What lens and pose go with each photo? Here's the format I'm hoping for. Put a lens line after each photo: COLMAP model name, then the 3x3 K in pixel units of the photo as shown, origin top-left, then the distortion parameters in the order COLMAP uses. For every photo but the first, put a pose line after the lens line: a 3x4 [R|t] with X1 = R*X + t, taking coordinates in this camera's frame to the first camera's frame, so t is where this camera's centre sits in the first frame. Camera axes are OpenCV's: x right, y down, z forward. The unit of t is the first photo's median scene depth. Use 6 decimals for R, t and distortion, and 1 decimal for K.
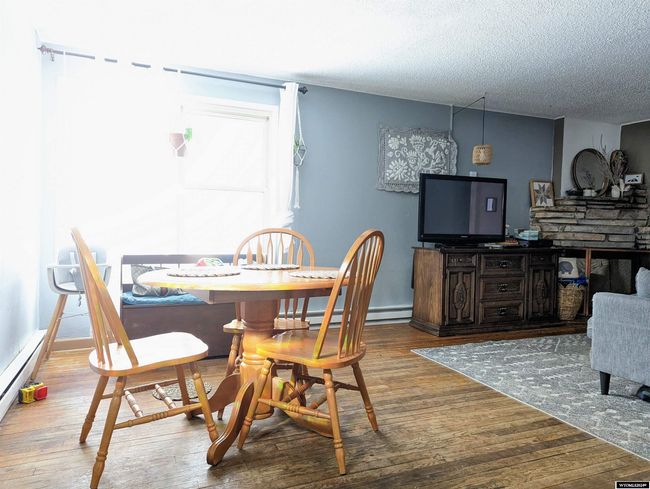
lens RADIAL K [[455.3, 0, 323.5], [0, 455.3, 241.8], [0, 0, 1]] dist [0.051215, -0.047137]
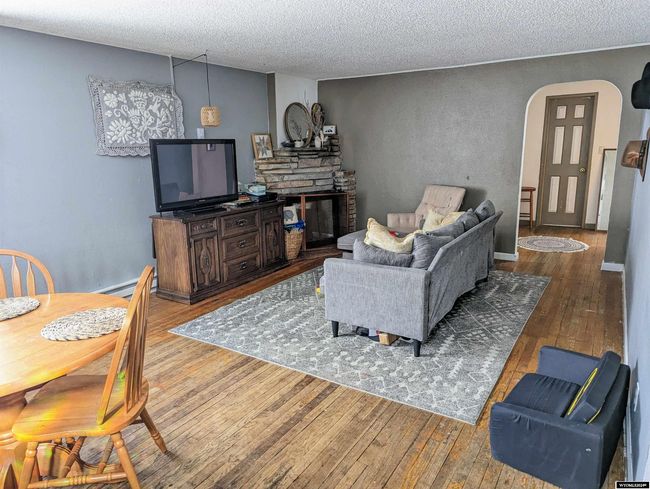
lens RADIAL K [[455.3, 0, 325.2], [0, 455.3, 240.7], [0, 0, 1]] dist [0.051215, -0.047137]
pose [[0.816659, -0.154657, 0.556013, -0.056154], [0.052859, 0.979419, 0.194791, -0.138535], [-0.574695, -0.129687, 0.808026, 0.029791]]
